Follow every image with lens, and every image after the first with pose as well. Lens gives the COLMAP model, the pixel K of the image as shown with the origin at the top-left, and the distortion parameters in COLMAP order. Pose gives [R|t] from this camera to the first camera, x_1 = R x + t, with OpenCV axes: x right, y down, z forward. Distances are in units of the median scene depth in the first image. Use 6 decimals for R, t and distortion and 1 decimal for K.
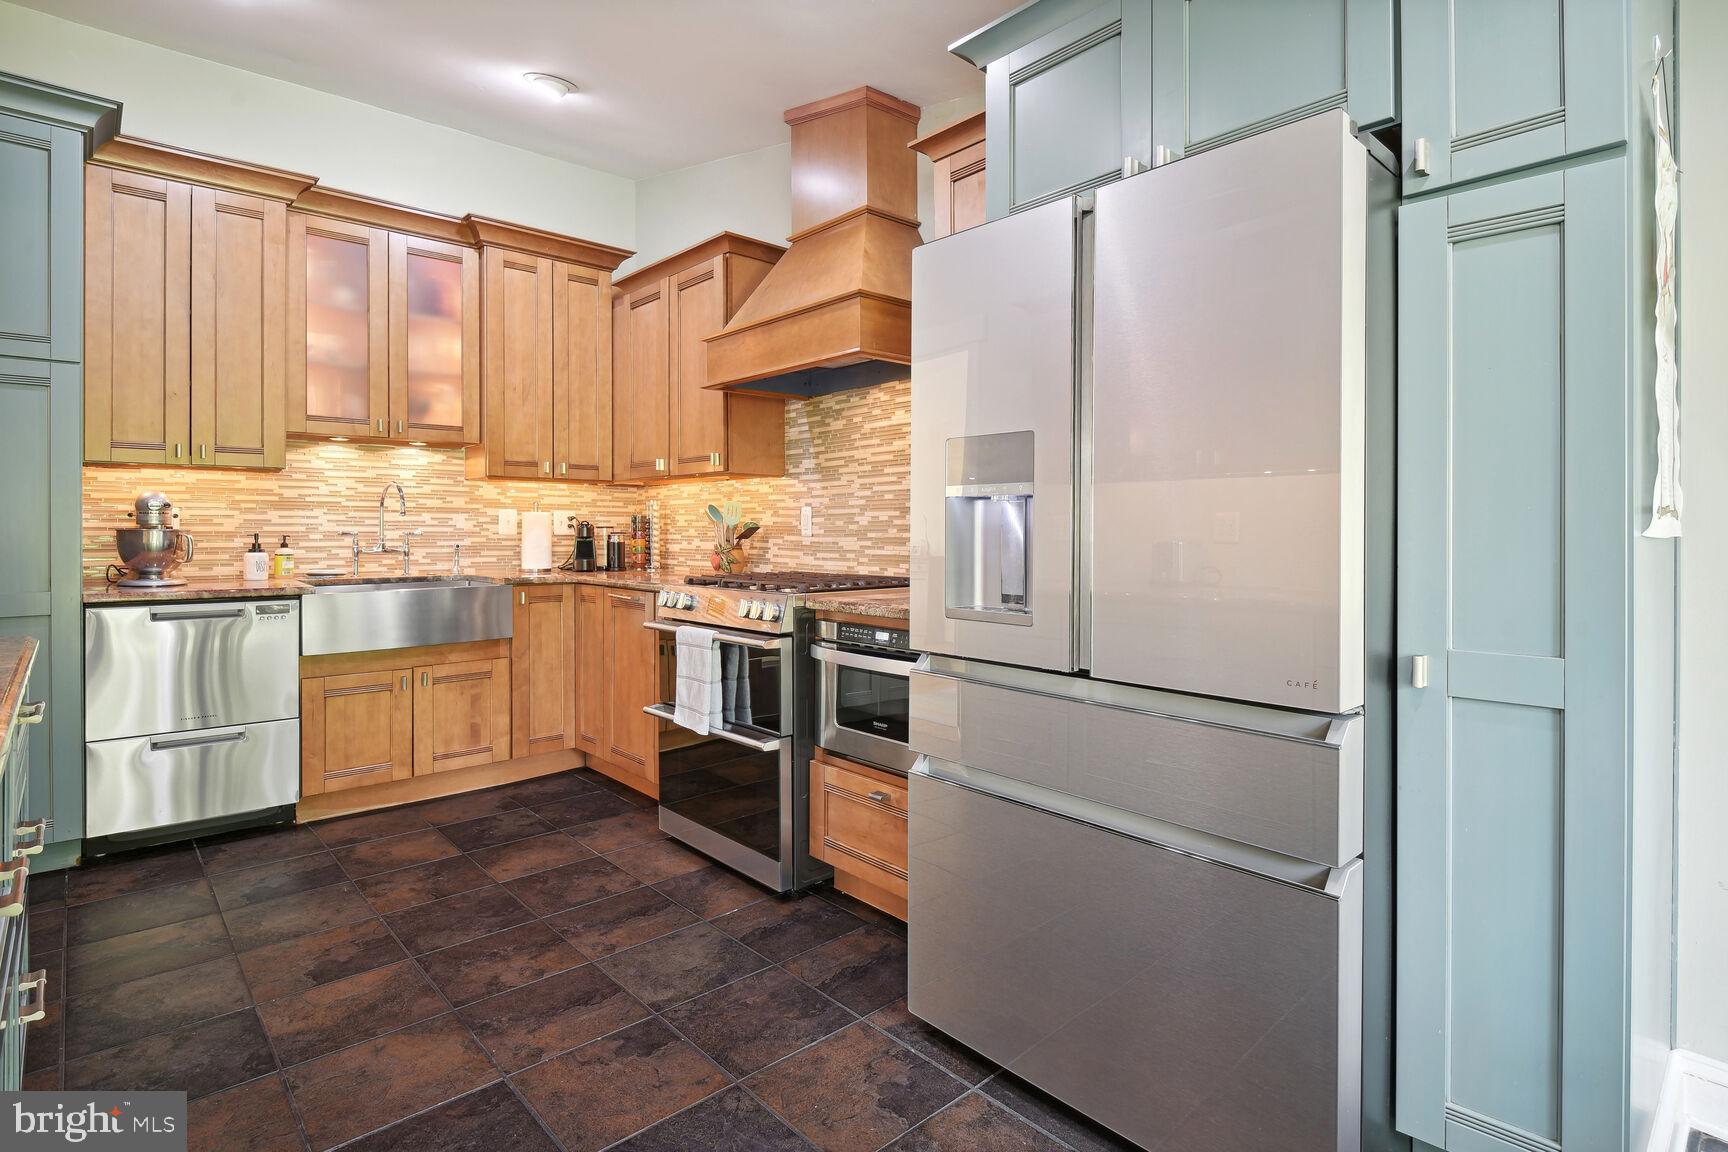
lens RADIAL K [[893.7, 0, 872.5], [0, 893.7, 537.3], [0, 0, 1]] dist [0.001130, -0.000366]
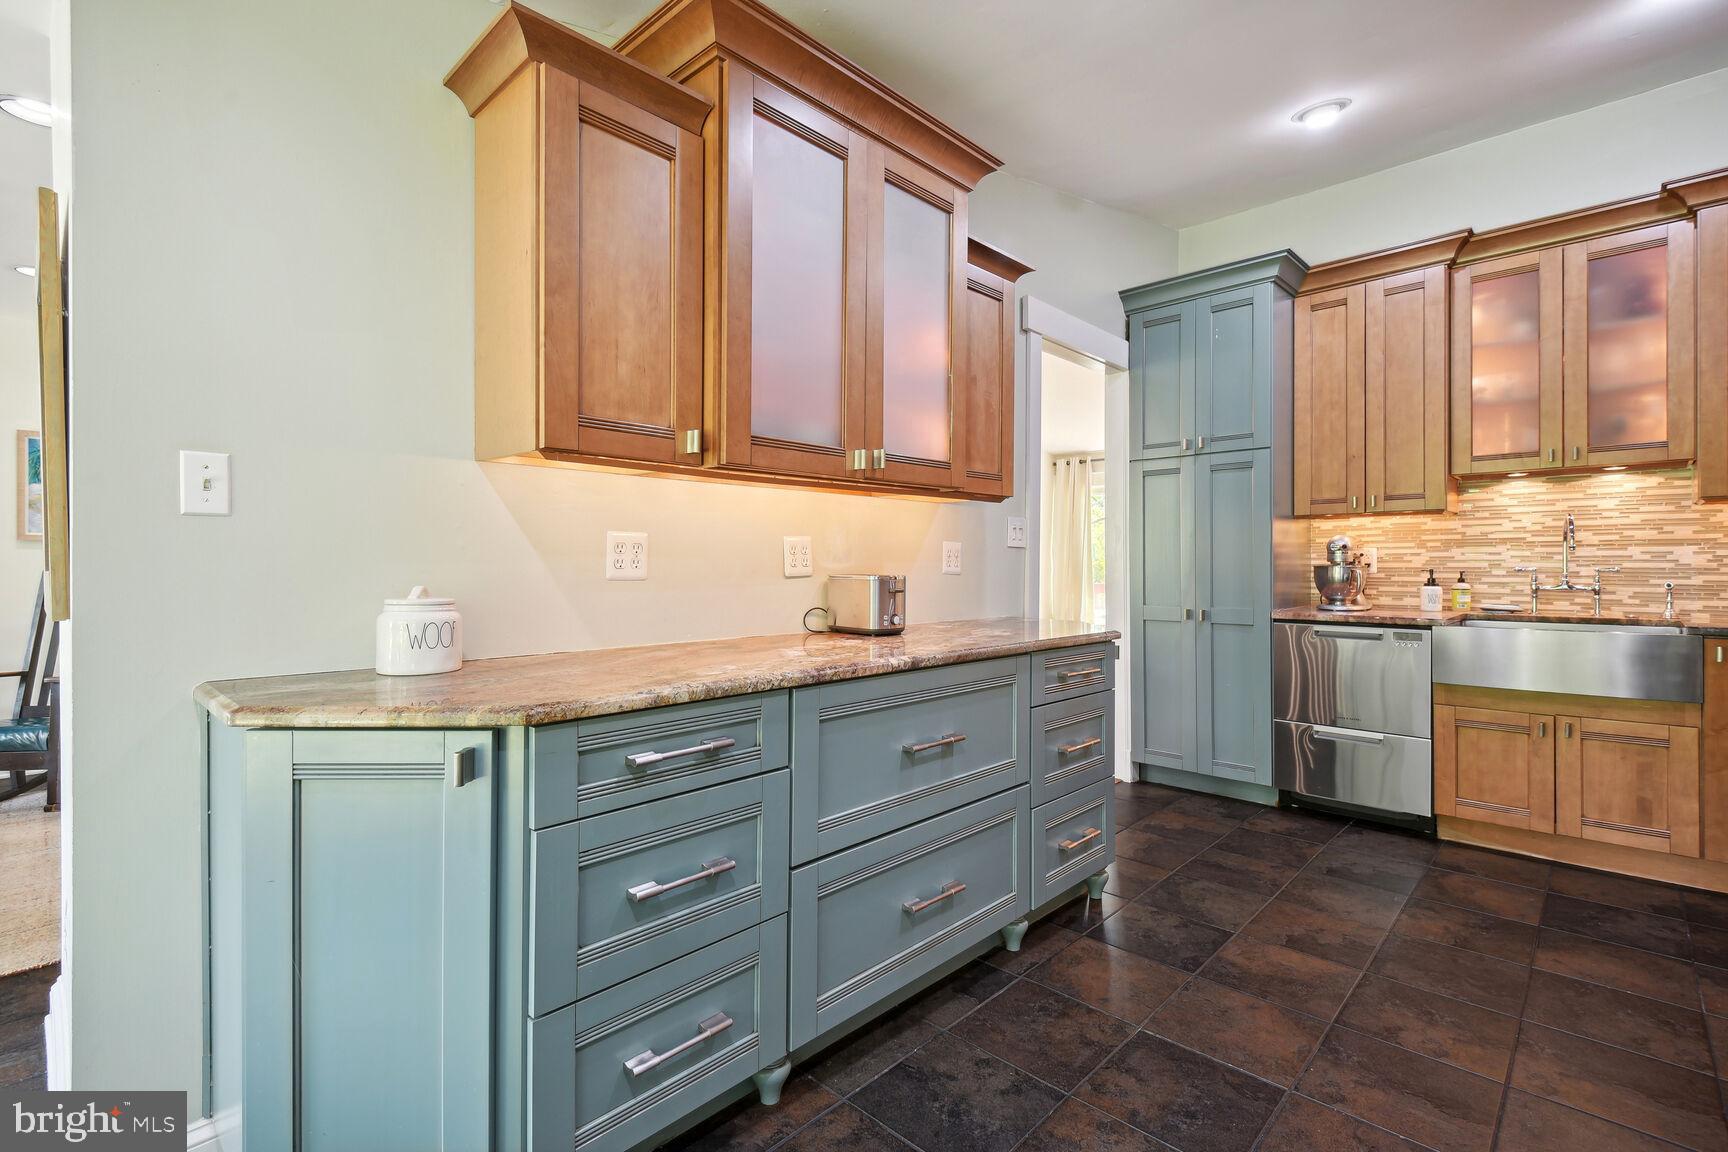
lens RADIAL K [[792.4, 0, 873.0], [0, 792.4, 573.2], [0, 0, 1]] dist [0.019207, -0.000697]
pose [[0.079784, 0.008587, -0.996775, 0.259536], [-0.007209, 0.999942, 0.008037, -0.002448], [0.996786, 0.006544, 0.079841, 0.235193]]
